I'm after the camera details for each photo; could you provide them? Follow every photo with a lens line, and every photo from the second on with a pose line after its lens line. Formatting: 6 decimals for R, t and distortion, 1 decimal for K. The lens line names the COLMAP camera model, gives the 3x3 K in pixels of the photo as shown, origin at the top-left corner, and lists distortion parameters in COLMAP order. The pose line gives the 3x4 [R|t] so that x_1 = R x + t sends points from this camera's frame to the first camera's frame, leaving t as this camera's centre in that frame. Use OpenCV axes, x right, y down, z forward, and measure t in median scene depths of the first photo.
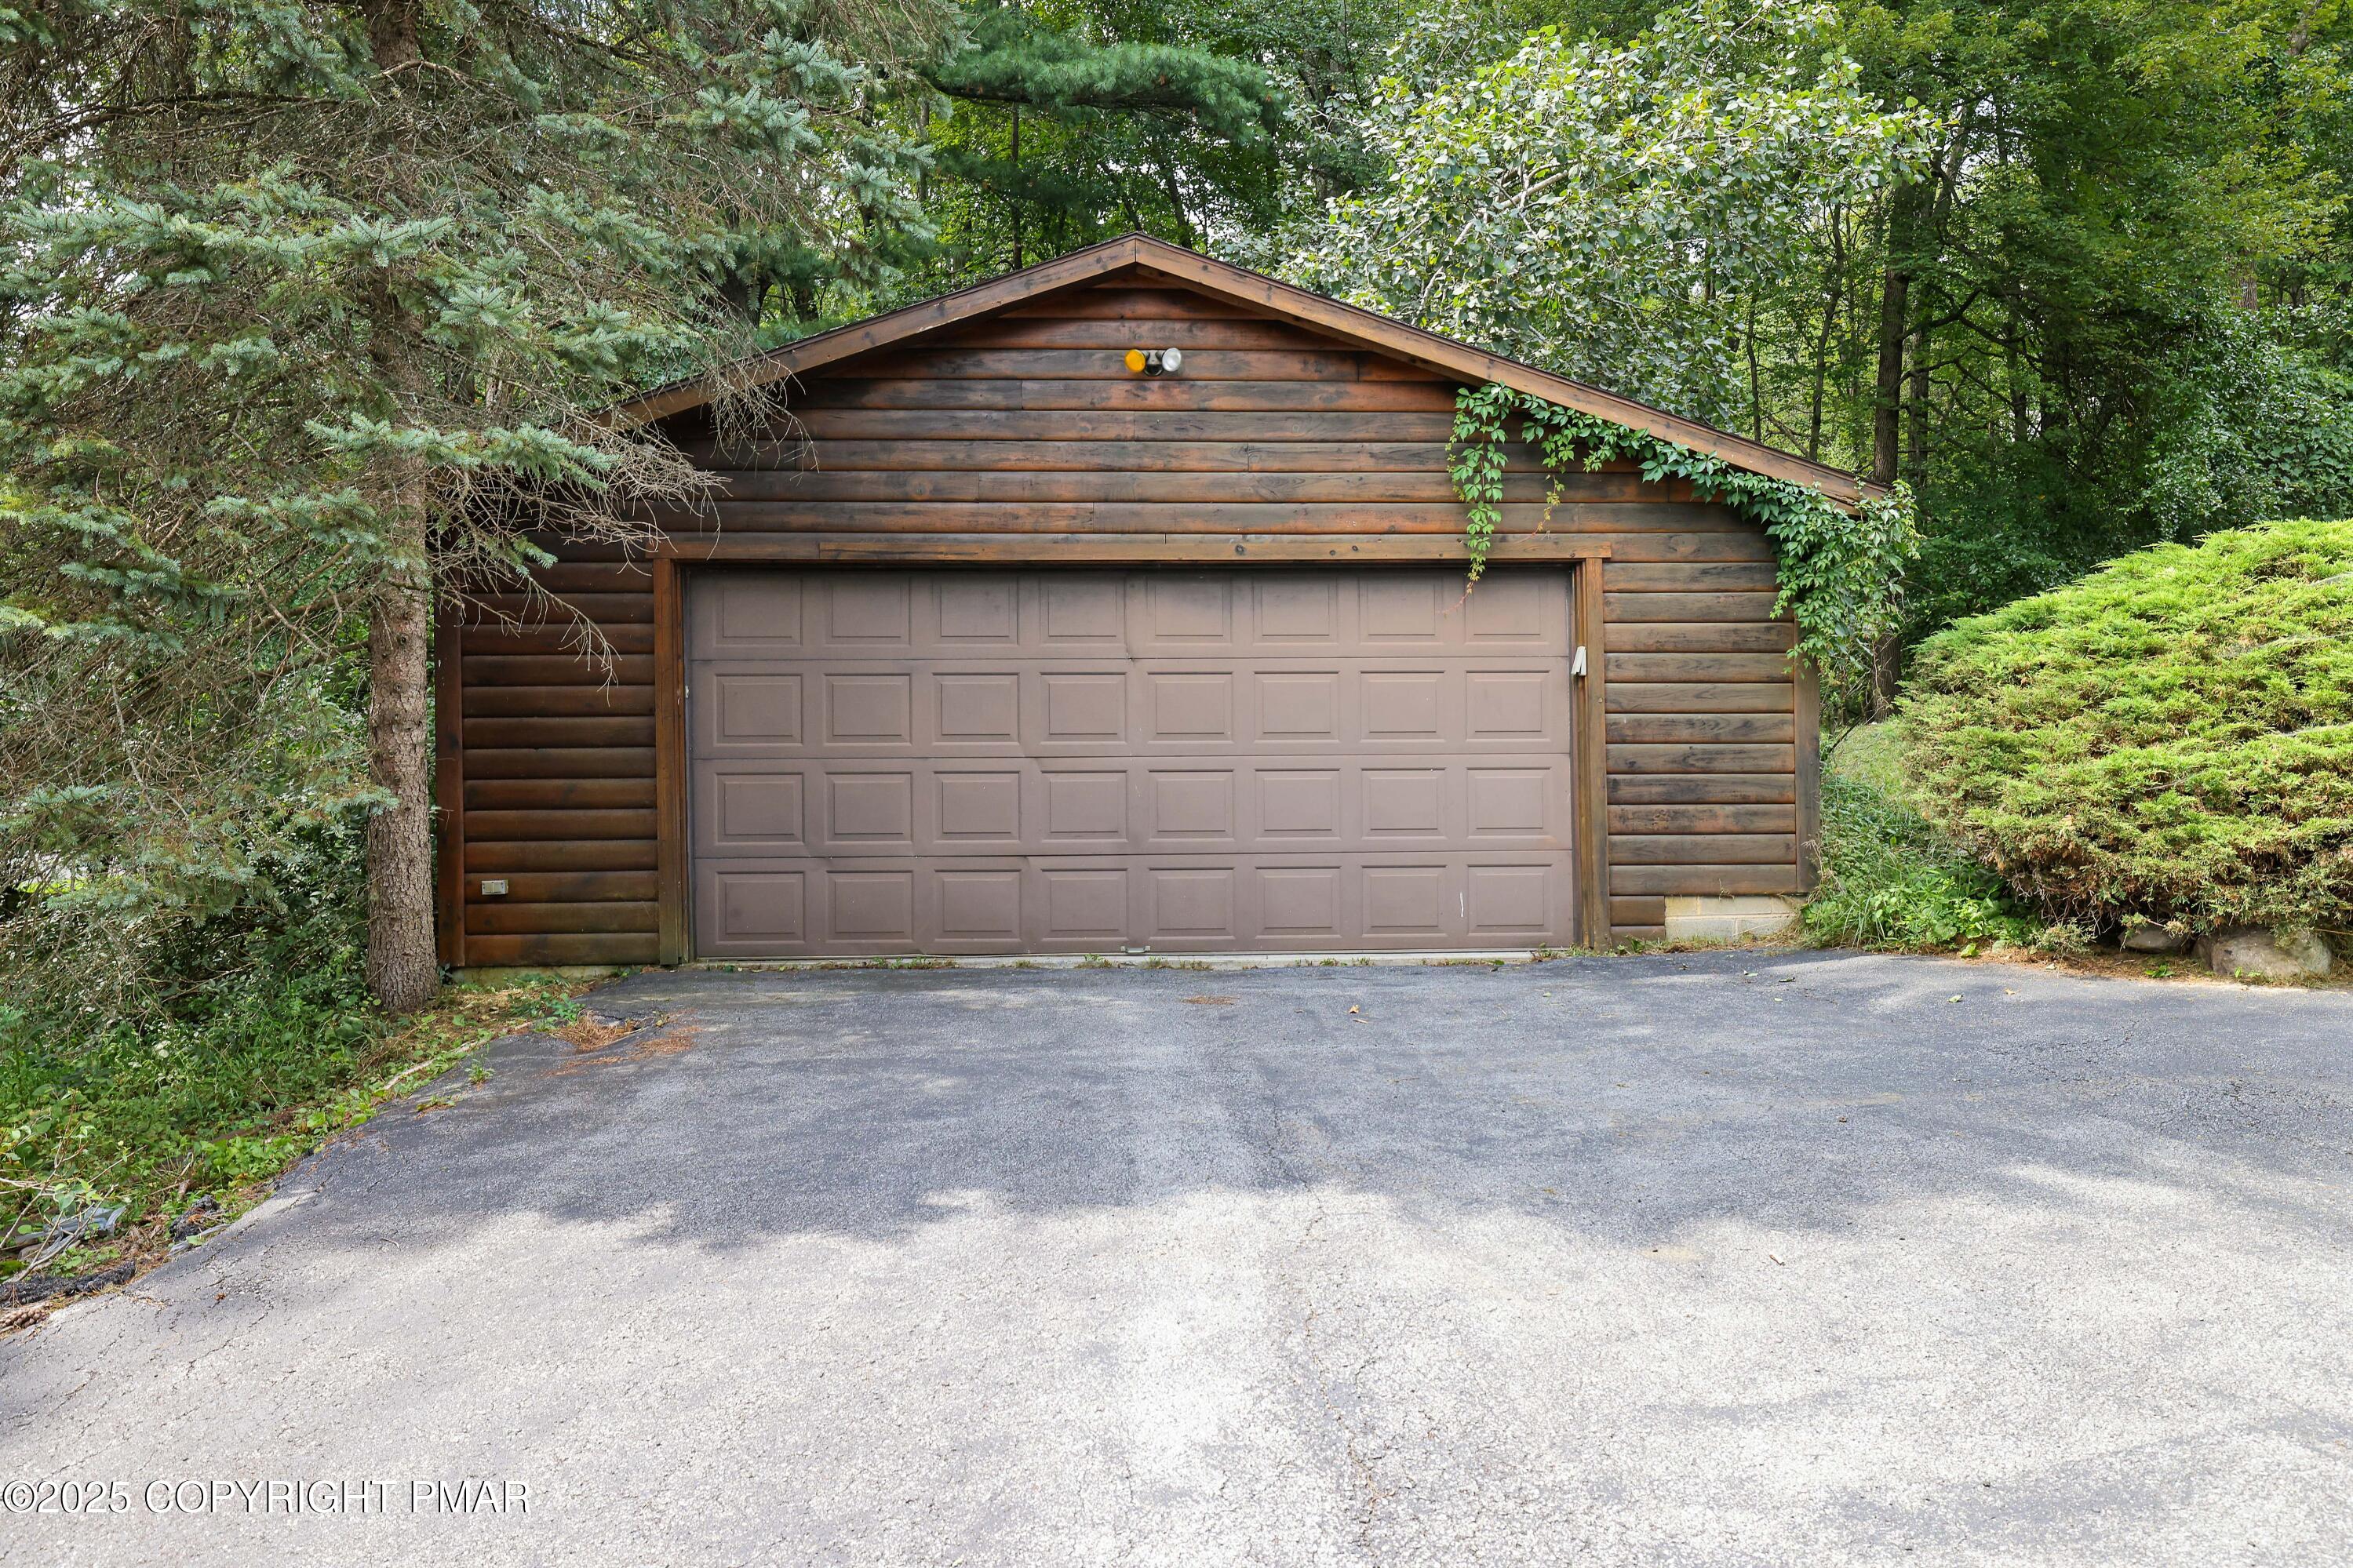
lens RADIAL K [[1625.3, 0, 1177.6], [0, 1625.3, 783.0], [0, 0, 1]] dist [0.001423, 0.000445]
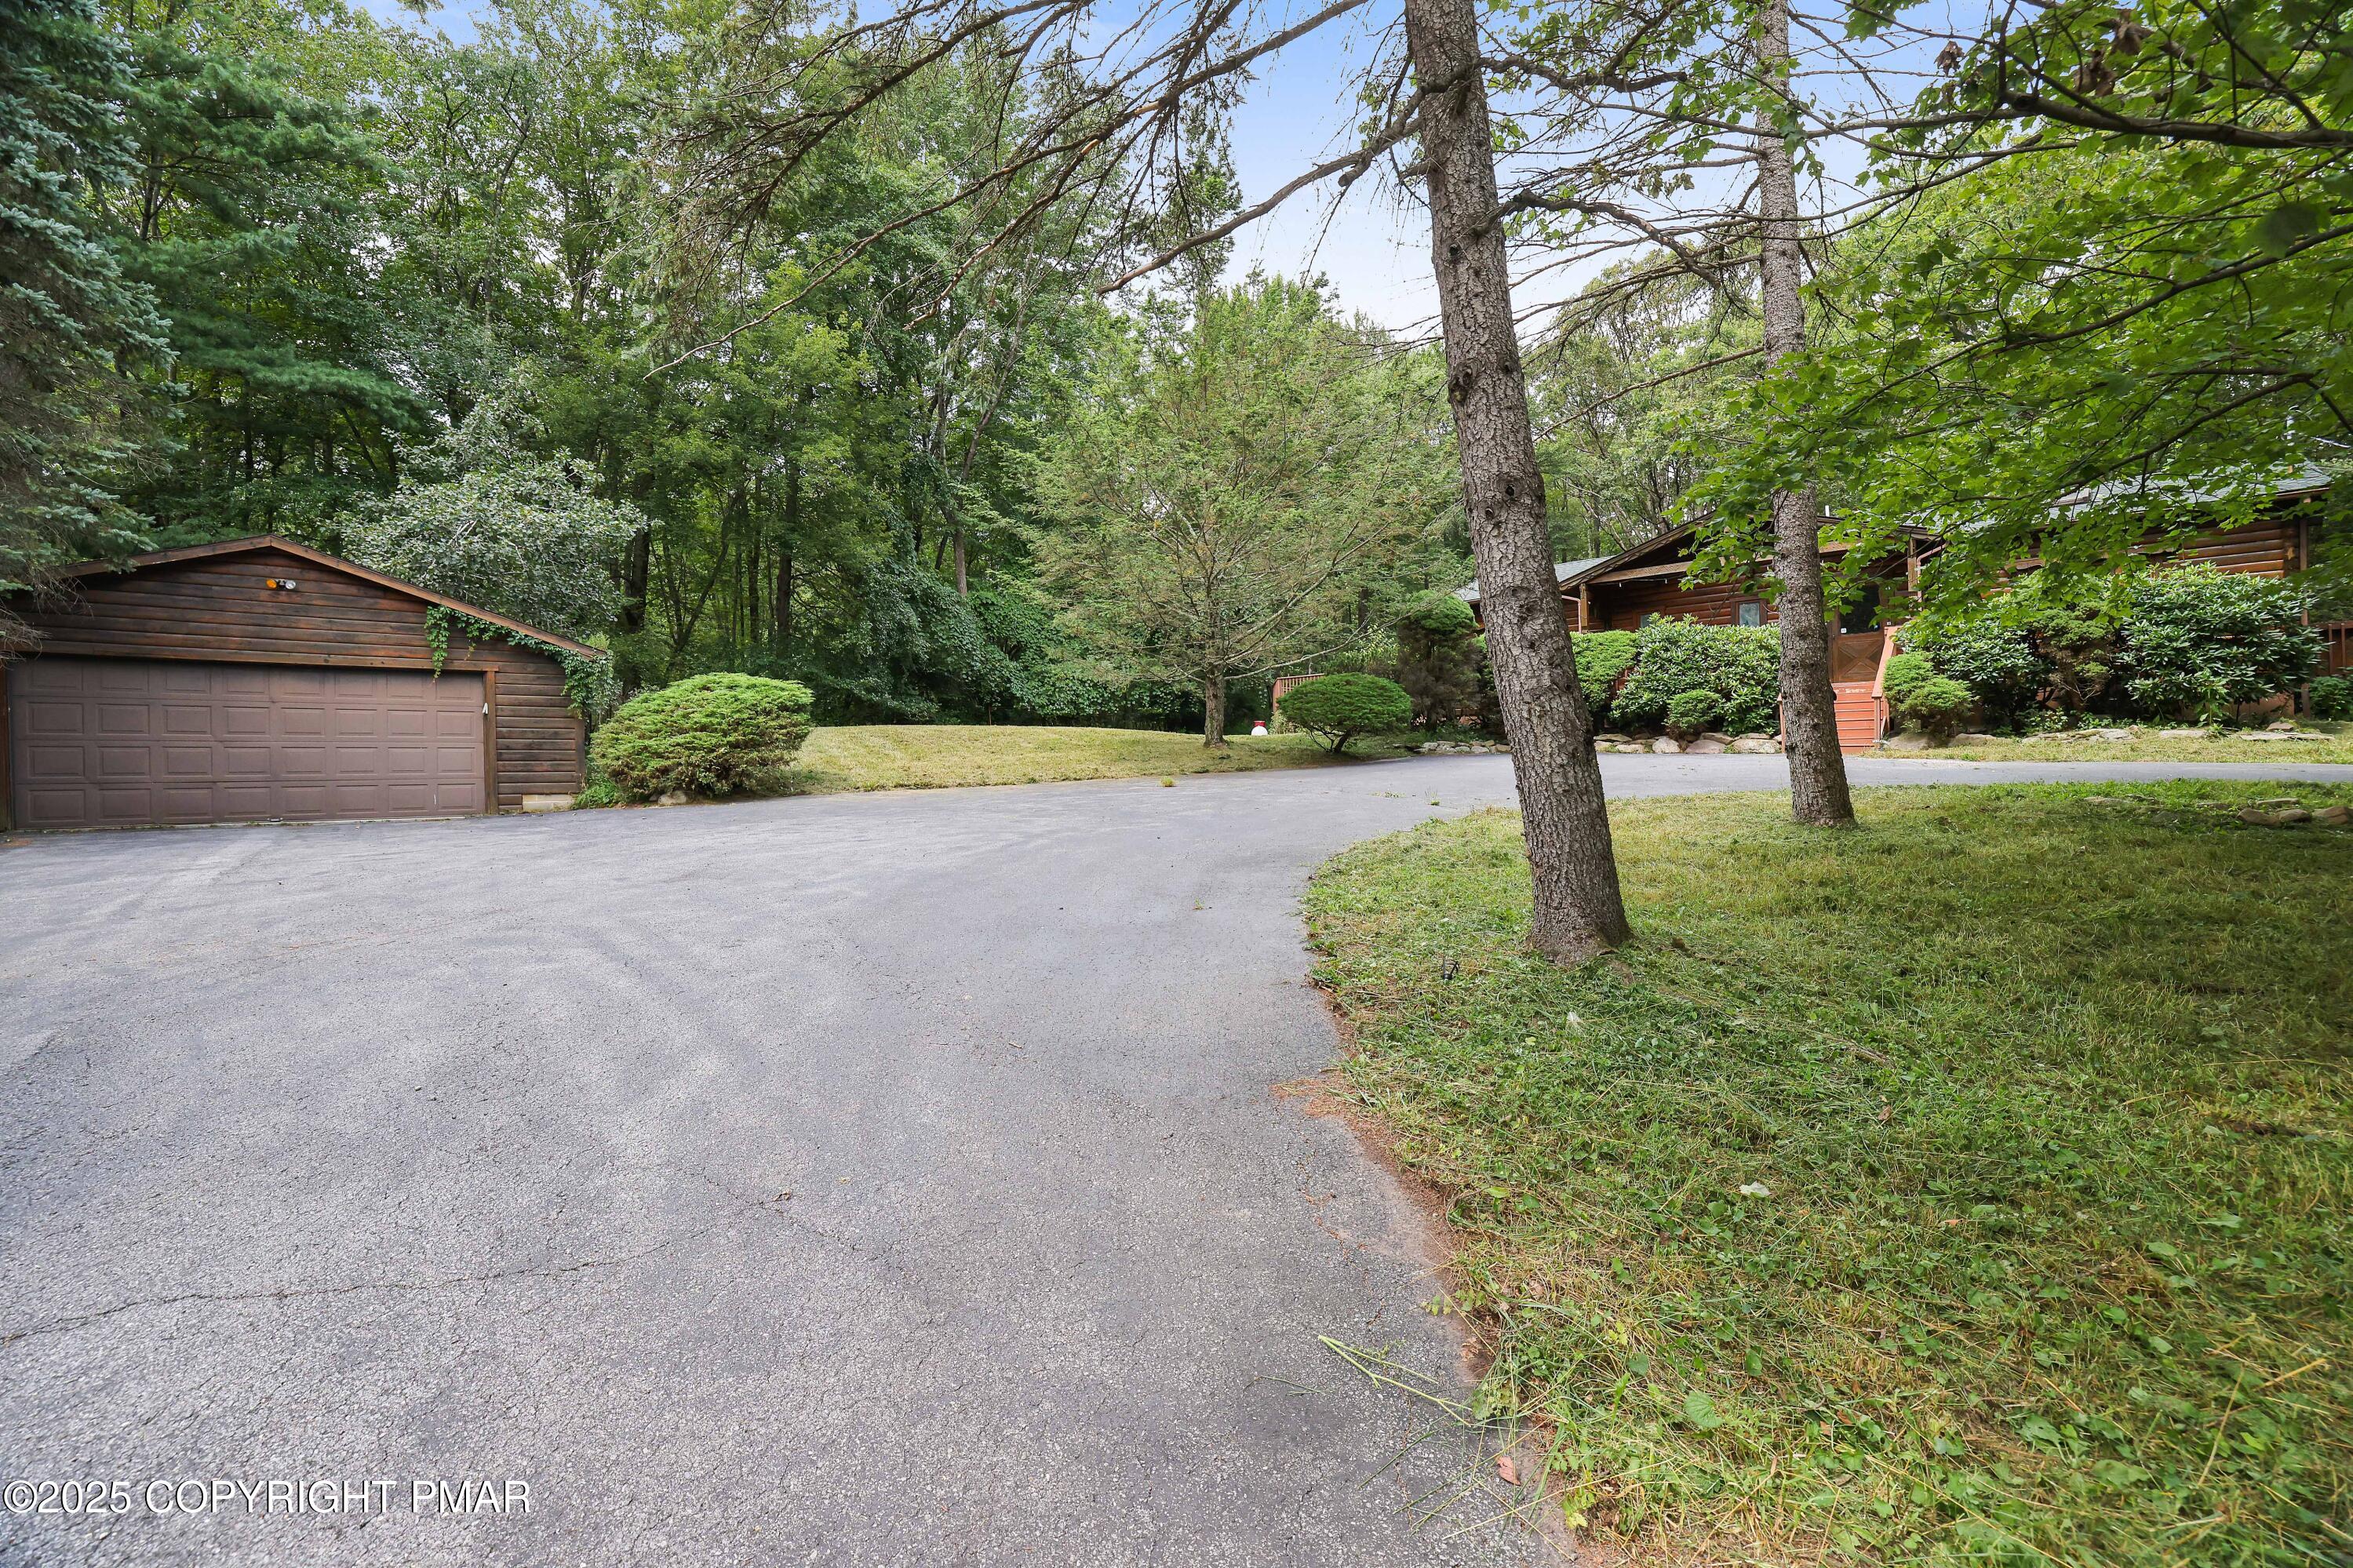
lens RADIAL K [[1050.1, 0, 1174.2], [0, 1050.1, 761.5], [0, 0, 1]] dist [-0.000756, 0.000162]
pose [[0.828451, -0.000779, 0.560061, 0.218955], [0.008917, 0.999891, -0.011799, 0.045483], [-0.559990, 0.014769, 0.828367, -1.107419]]
